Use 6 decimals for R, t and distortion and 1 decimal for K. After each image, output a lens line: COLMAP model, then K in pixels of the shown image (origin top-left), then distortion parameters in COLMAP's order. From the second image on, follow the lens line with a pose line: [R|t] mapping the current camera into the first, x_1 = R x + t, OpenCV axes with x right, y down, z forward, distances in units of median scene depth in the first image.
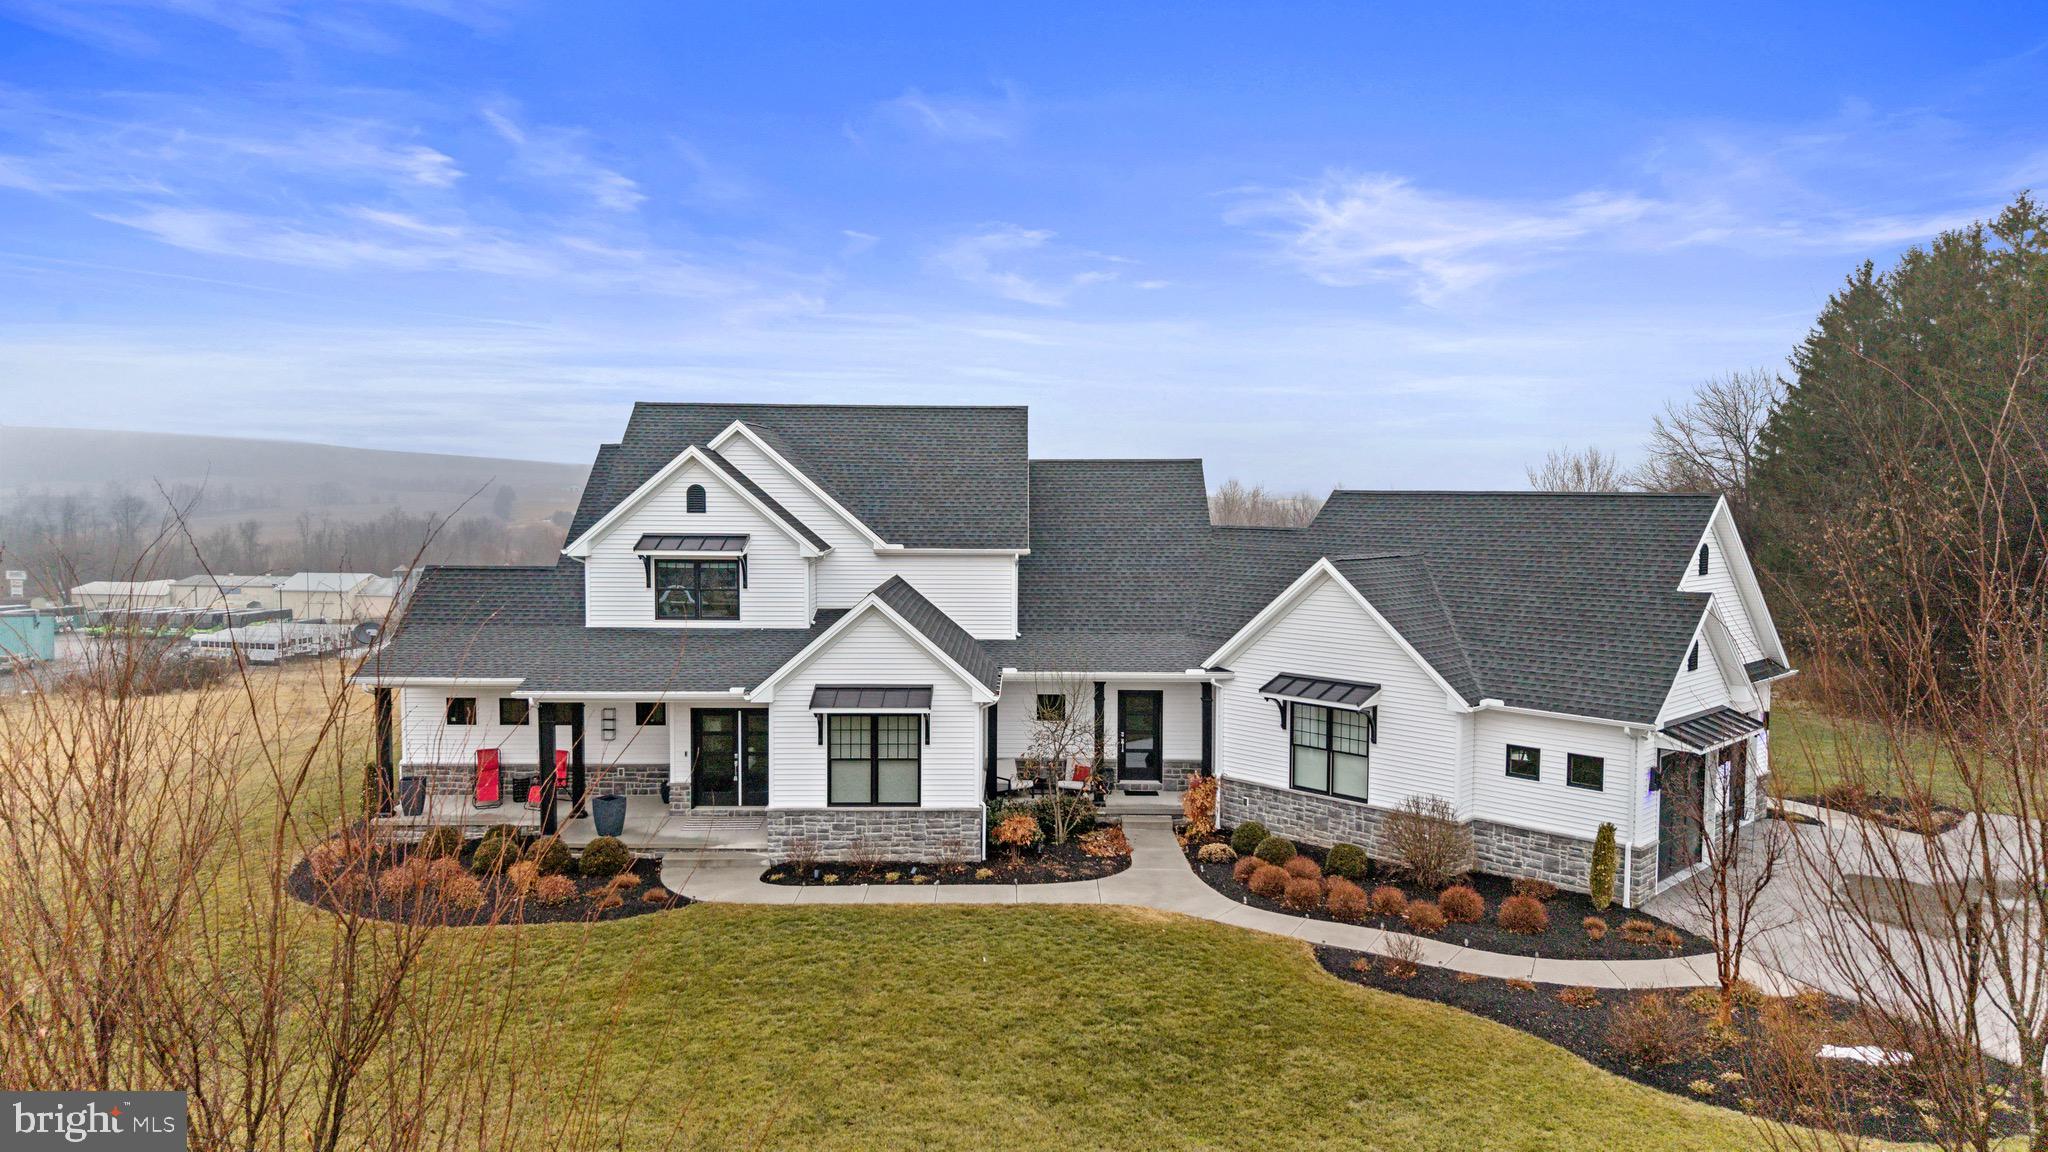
lens RADIAL K [[1407.8, 0, 1015.7], [0, 1407.8, 566.5], [0, 0, 1]] dist [0.029029, -0.005442]
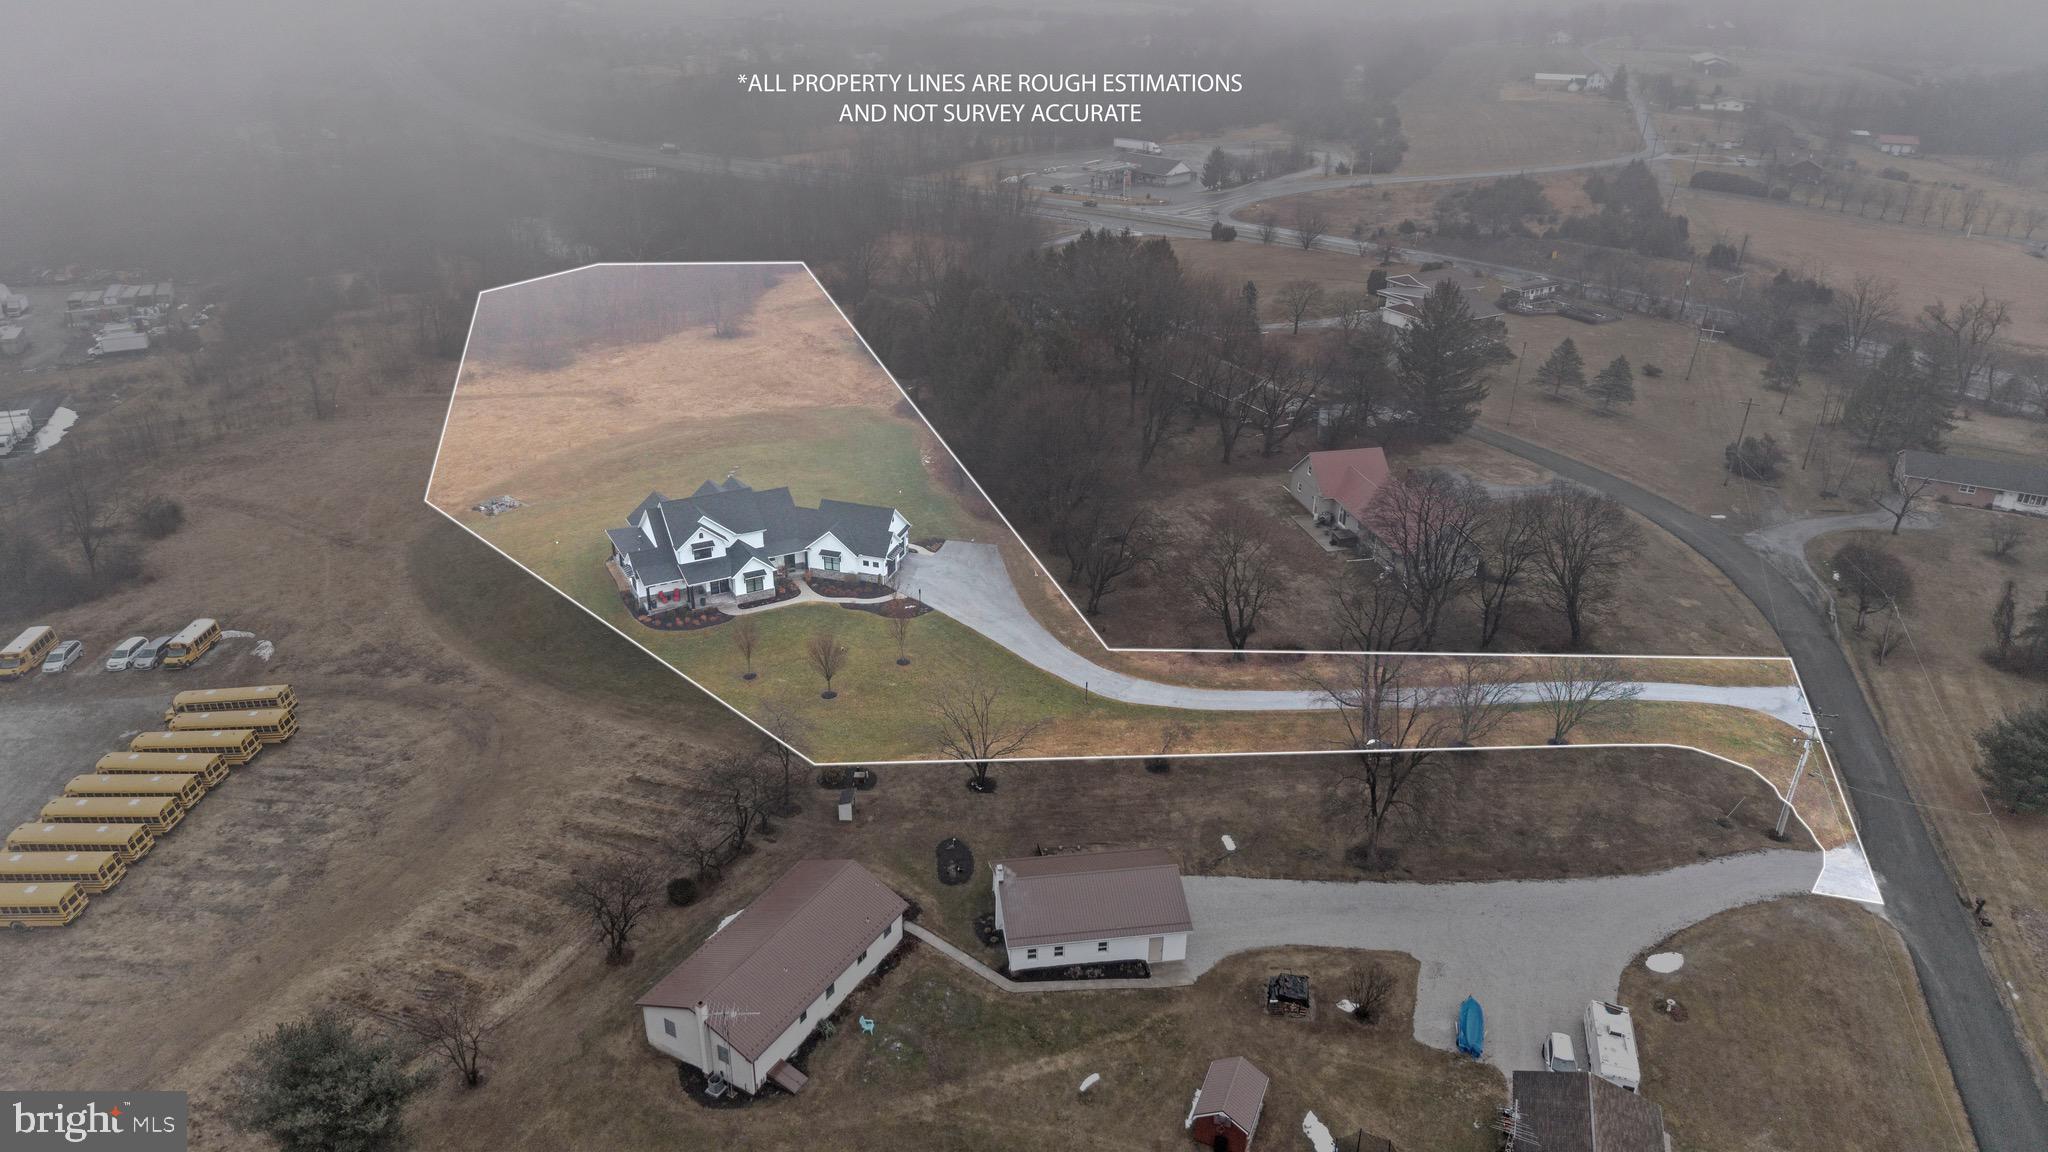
lens RADIAL K [[1407.8, 0, 1022.4], [0, 1407.8, 574.4], [0, 0, 1]] dist [0.029029, -0.005442]
pose [[0.886678, -0.202134, 0.415866, -1.444376], [0.031910, 0.923993, 0.381076, -1.943042], [-0.461285, -0.324622, 0.825734, -3.970308]]
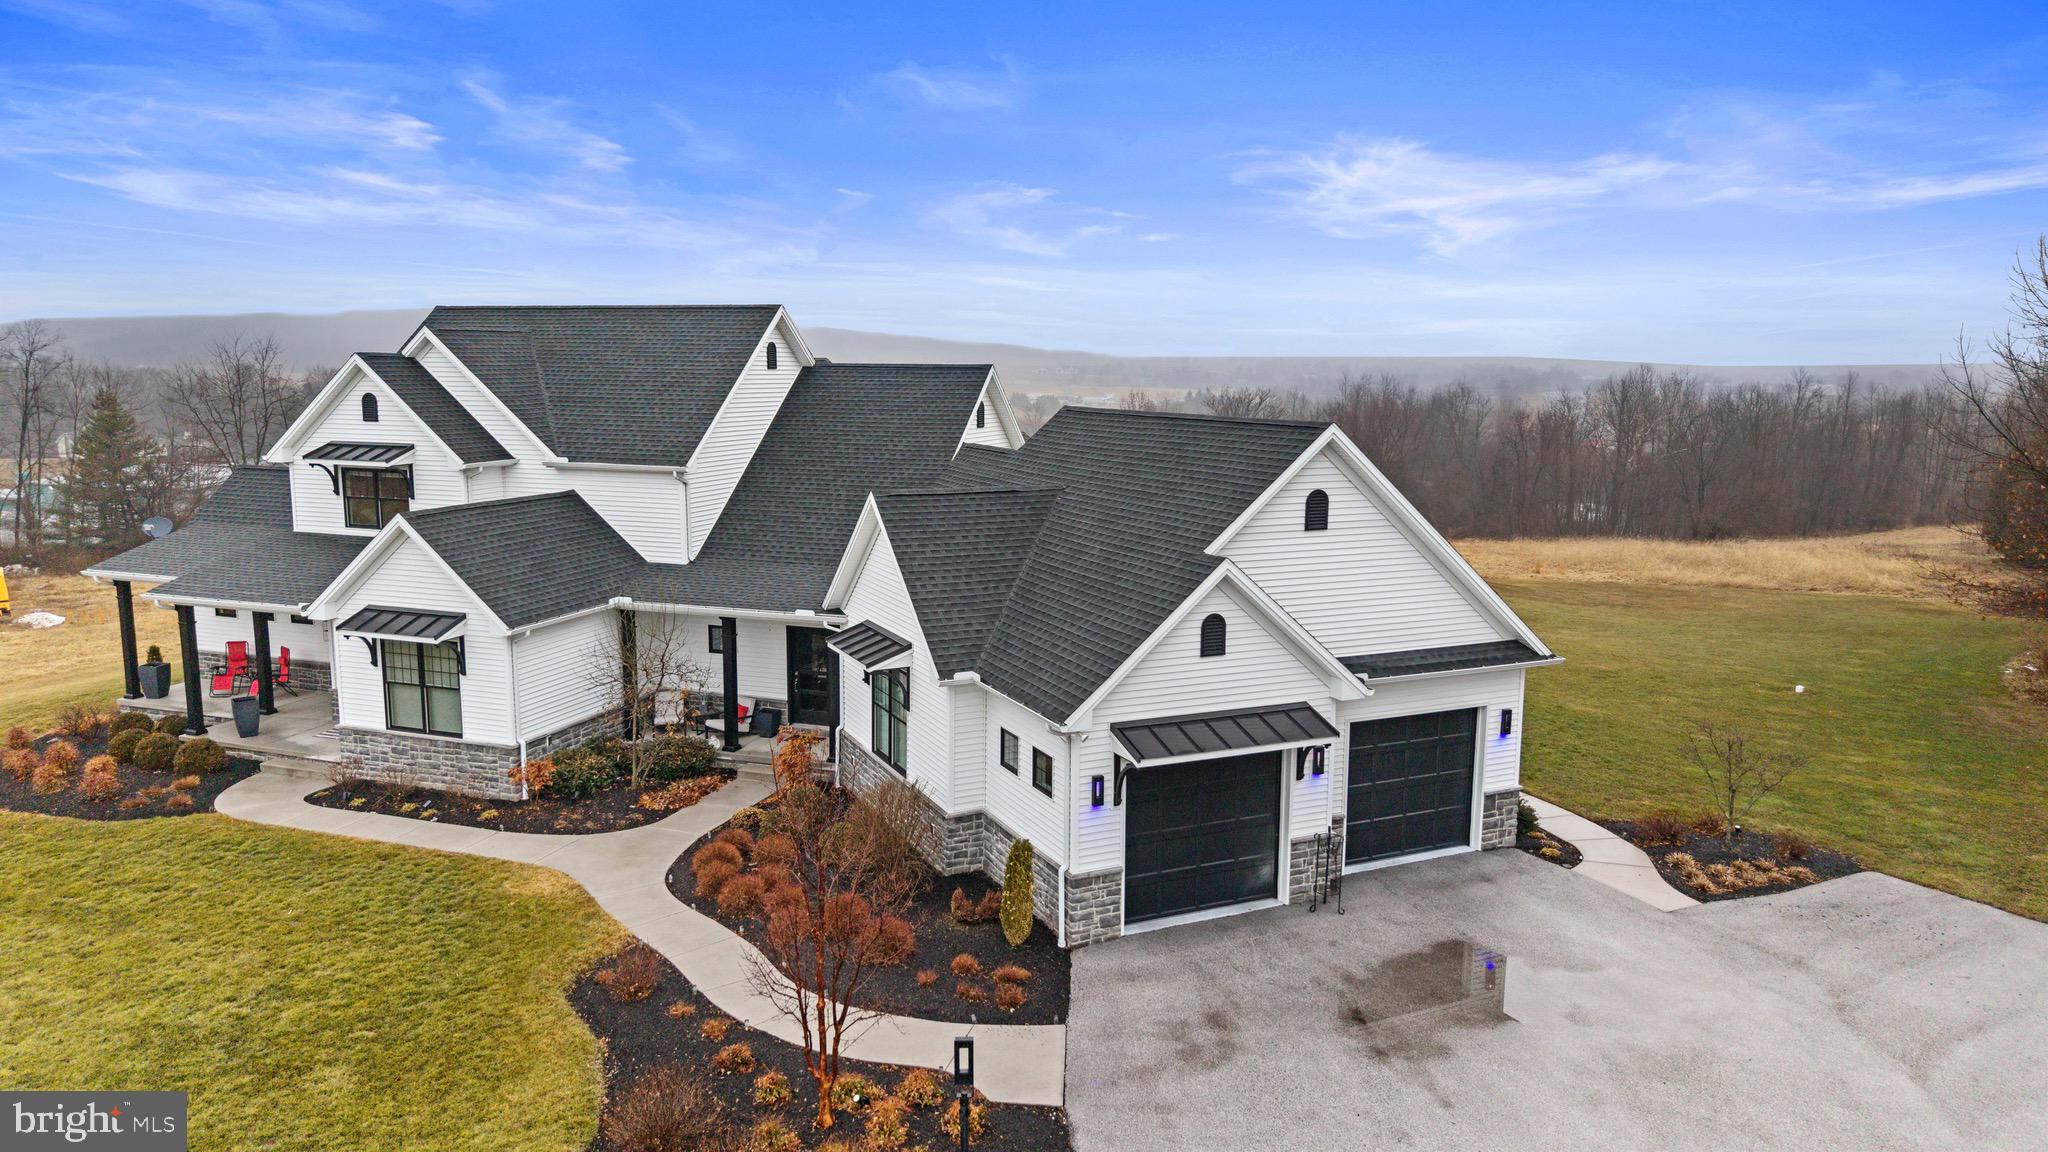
lens RADIAL K [[1407.8, 0, 1027.8], [0, 1407.8, 587.9], [0, 0, 1]] dist [0.029029, -0.005442]
pose [[0.937408, 0.055223, -0.343827, 0.614659], [-0.022647, 0.994923, 0.098054, -0.033198], [0.347497, -0.084130, 0.933899, 0.246212]]
